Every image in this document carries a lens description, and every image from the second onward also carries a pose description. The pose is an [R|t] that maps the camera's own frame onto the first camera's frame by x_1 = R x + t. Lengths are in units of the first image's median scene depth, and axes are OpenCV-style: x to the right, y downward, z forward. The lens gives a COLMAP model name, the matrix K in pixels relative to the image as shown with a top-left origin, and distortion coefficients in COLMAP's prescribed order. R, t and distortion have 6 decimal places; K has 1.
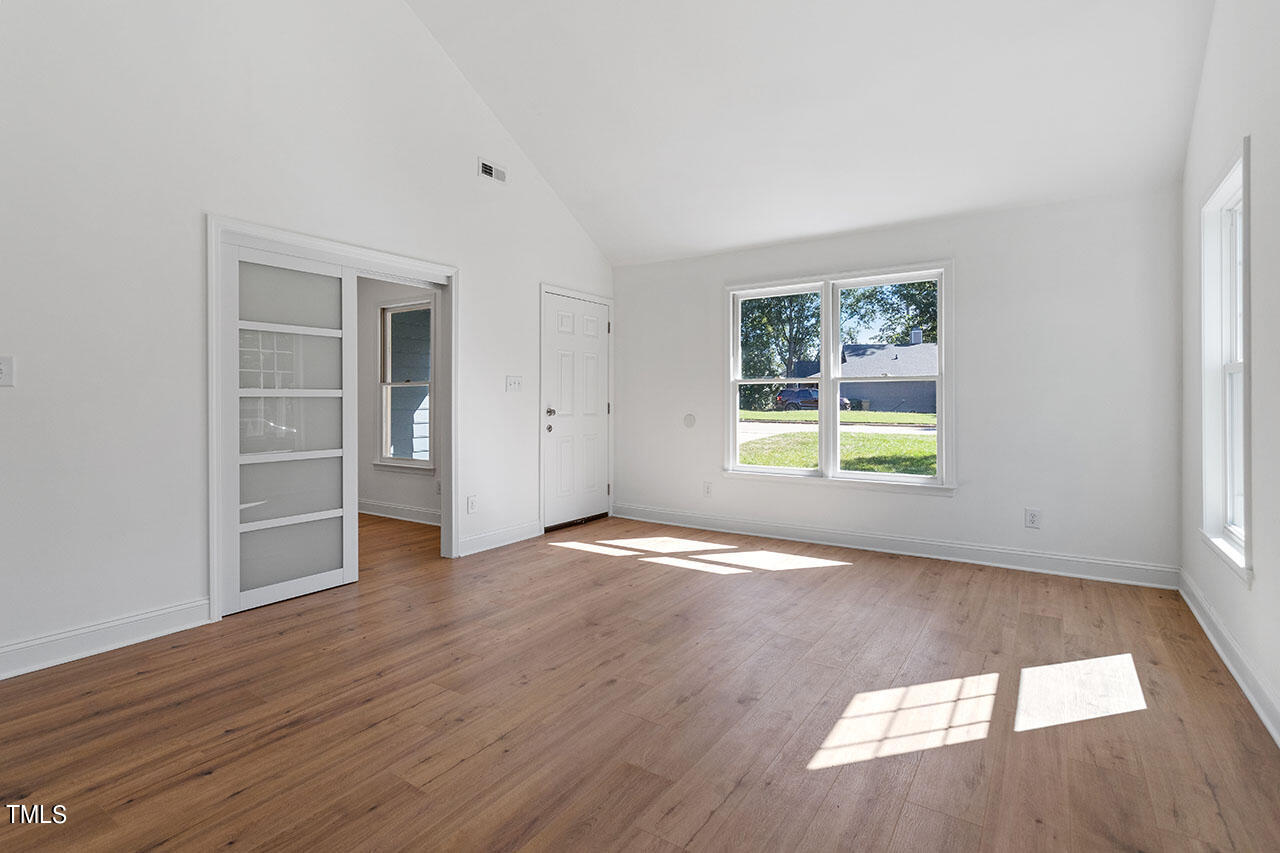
lens RADIAL K [[618.2, 0, 635.3], [0, 618.2, 401.2], [0, 0, 1]] dist [0.002988, 0.000355]
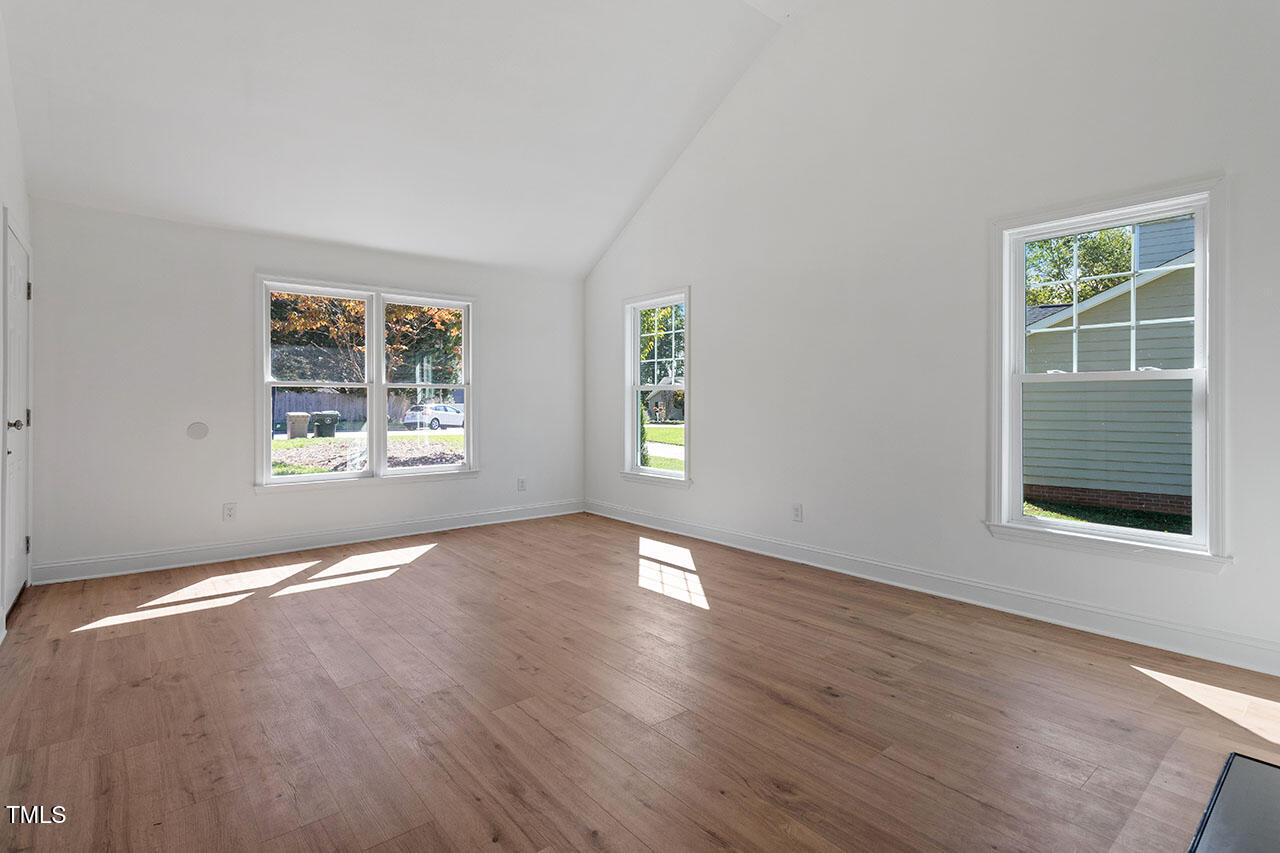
lens RADIAL K [[618.2, 0, 635.3], [0, 618.2, 401.2], [0, 0, 1]] dist [0.002988, 0.000355]
pose [[0.286749, 0.004070, 0.957997, -1.096127], [0.001417, 0.999988, -0.004673, -0.001491], [-0.958005, 0.002697, 0.286740, 0.503484]]
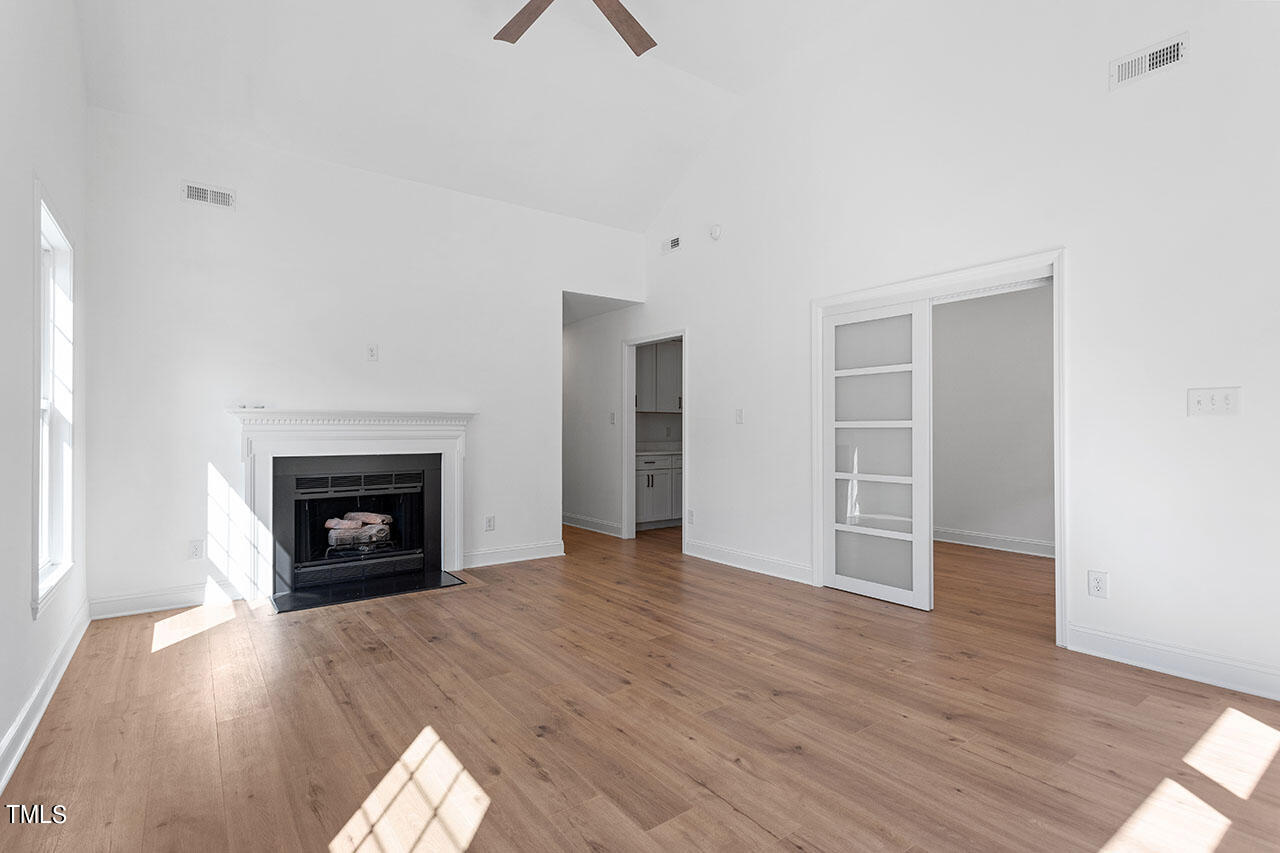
lens RADIAL K [[613.8, 0, 640.0], [0, 613.8, 426.5], [0, 0, 1]] dist [0.004657, 0.000754]
pose [[-0.332888, -0.002994, -0.942961, 0.959970], [0.001252, 0.999993, -0.003617, -0.006925], [0.942965, -0.002385, -0.332882, 1.329598]]
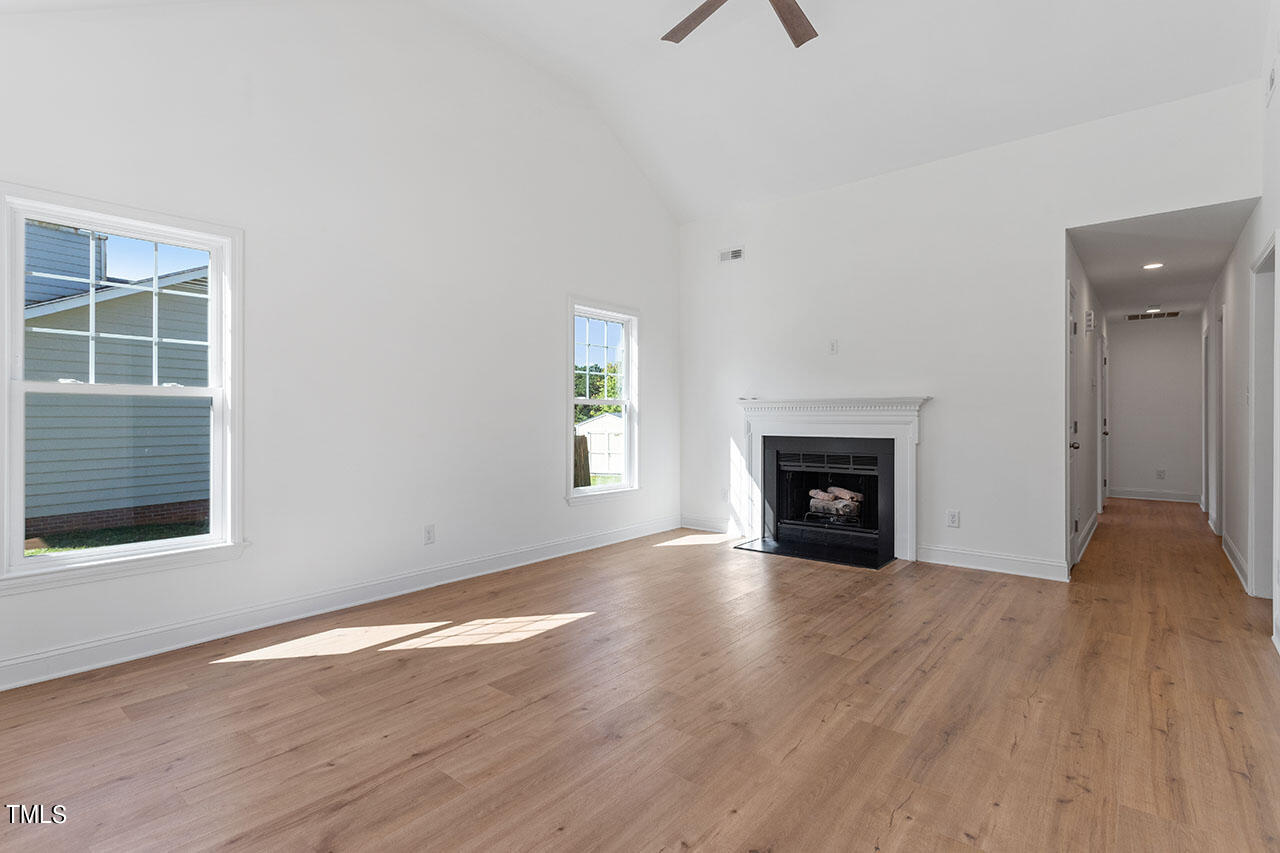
lens RADIAL K [[615.1, 0, 633.0], [0, 615.1, 415.4], [0, 0, 1]] dist [0.003400, 0.000434]
pose [[-0.994530, 0.003919, 0.104374, -0.024030], [0.003997, 0.999992, 0.000536, -0.007804], [-0.104371, 0.000950, -0.994538, 2.090286]]
